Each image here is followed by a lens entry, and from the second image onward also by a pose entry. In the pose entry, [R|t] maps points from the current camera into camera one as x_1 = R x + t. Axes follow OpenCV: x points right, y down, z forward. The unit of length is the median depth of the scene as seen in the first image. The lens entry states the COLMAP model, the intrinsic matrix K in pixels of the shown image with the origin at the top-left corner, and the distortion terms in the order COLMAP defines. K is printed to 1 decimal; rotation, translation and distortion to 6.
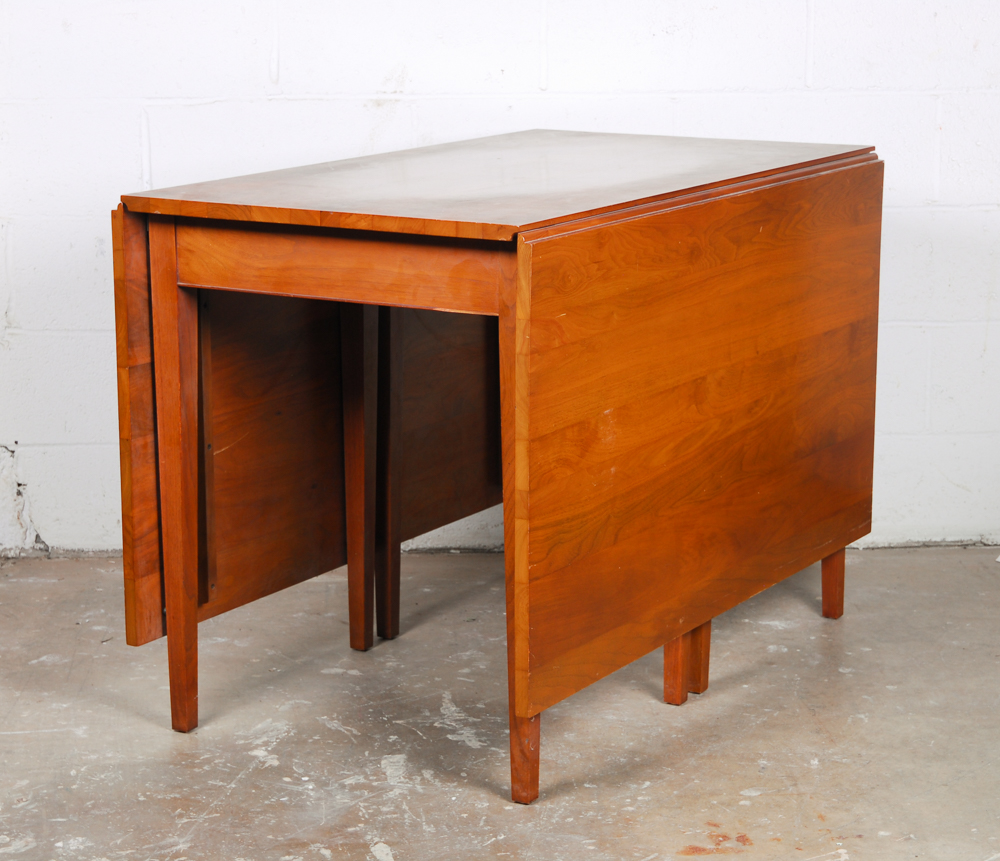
lens RADIAL K [[2703.6, 0, 502.0], [0, 2703.6, 428.5], [0, 0, 1]] dist [0.068526, 0.000000]
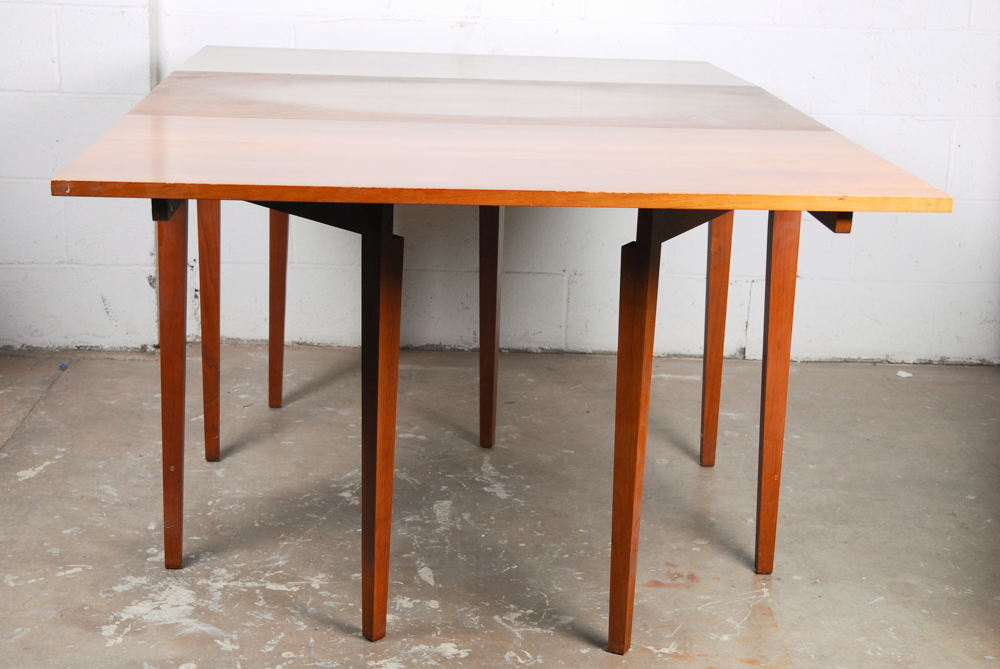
lens RADIAL K [[1825.8, 0, 492.3], [0, 1825.8, 338.5], [0, 0, 1]] dist [0.052716, 0.000000]
pose [[0.998097, 0.042466, -0.044720, 0.022015], [-0.040404, 0.998122, 0.046054, -0.005049], [0.046592, -0.044159, 0.997937, 0.076890]]
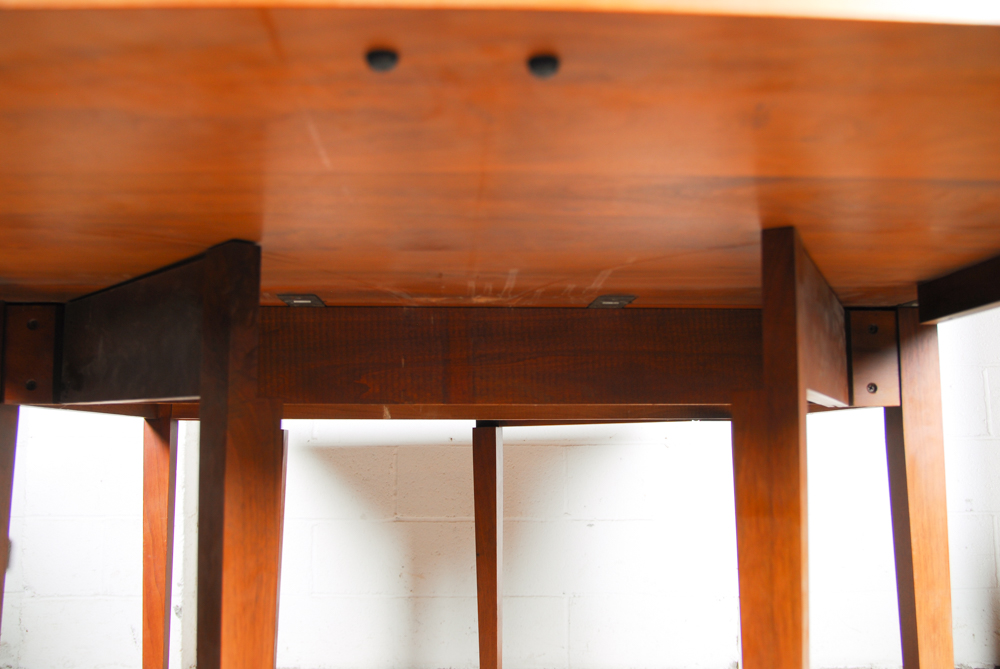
lens RADIAL K [[918.7, 0, 497.0], [0, 918.7, 335.8], [0, 0, 1]] dist [-0.069441, 0.000000]
pose [[0.998203, -0.008426, -0.059335, 0.005946], [-0.010417, 0.950599, -0.310246, 0.032342], [0.059018, 0.310307, 0.948803, 0.614391]]
